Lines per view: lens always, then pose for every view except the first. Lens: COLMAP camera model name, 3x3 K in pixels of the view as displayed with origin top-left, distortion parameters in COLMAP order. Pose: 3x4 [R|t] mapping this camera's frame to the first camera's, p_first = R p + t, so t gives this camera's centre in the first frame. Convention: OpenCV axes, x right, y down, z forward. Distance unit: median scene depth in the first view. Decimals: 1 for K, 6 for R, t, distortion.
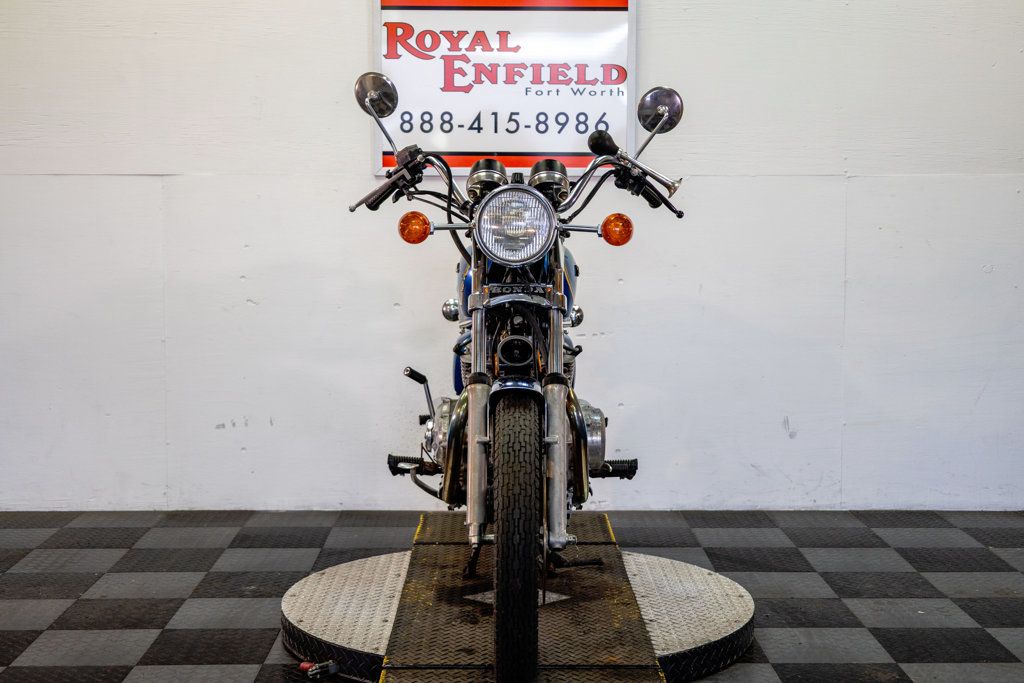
lens RADIAL K [[1546.0, 0, 506.2], [0, 1546.0, 347.2], [0, 0, 1]] dist [0.001936, 0.000000]
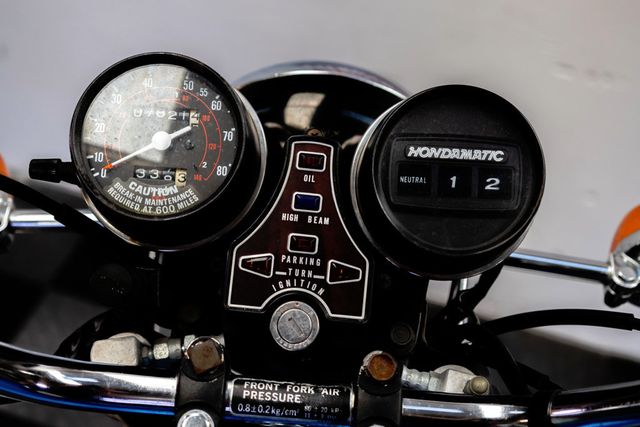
lens RADIAL K [[935.7, 0, 319.9], [0, 935.7, 212.8], [0, 0, 1]] dist [-0.000216, 0.000000]
pose [[0.955390, 0.288470, -0.063368, 0.005364], [-0.203846, 0.799302, 0.565299, -0.127250], [0.213723, -0.527164, 0.822448, 0.722135]]
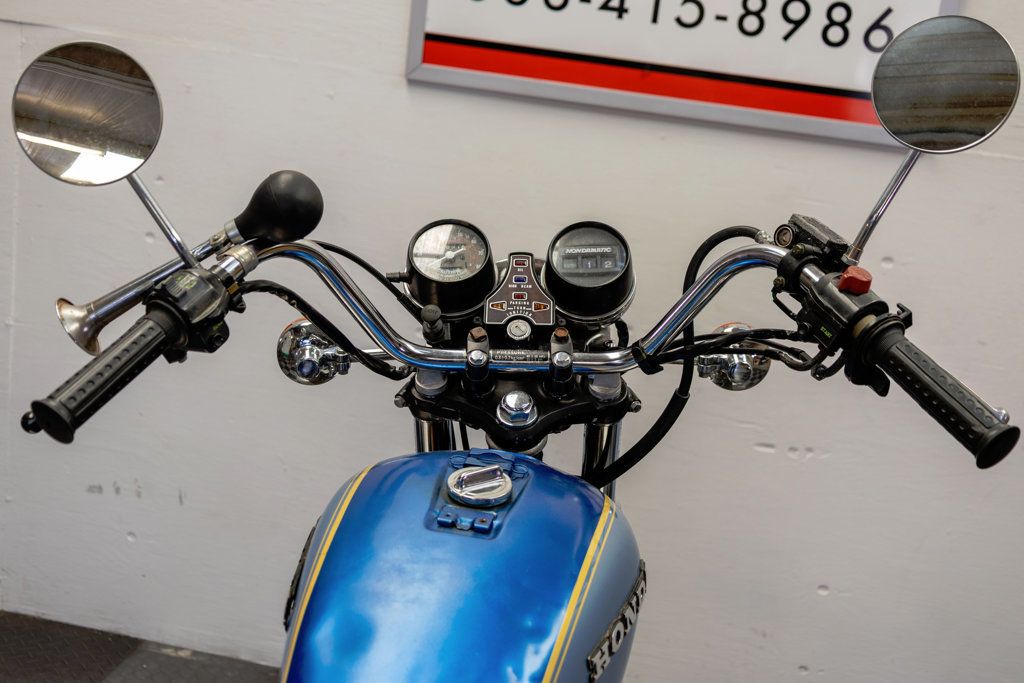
lens RADIAL K [[1497.1, 0, 511.3], [0, 1497.1, 339.9], [0, 0, 1]] dist [-0.000216, 0.000000]
pose [[0.972497, 0.160724, -0.168573, 0.044974], [-0.131170, 0.976000, 0.173834, -0.117826], [0.192467, -0.146941, 0.970240, 0.523393]]
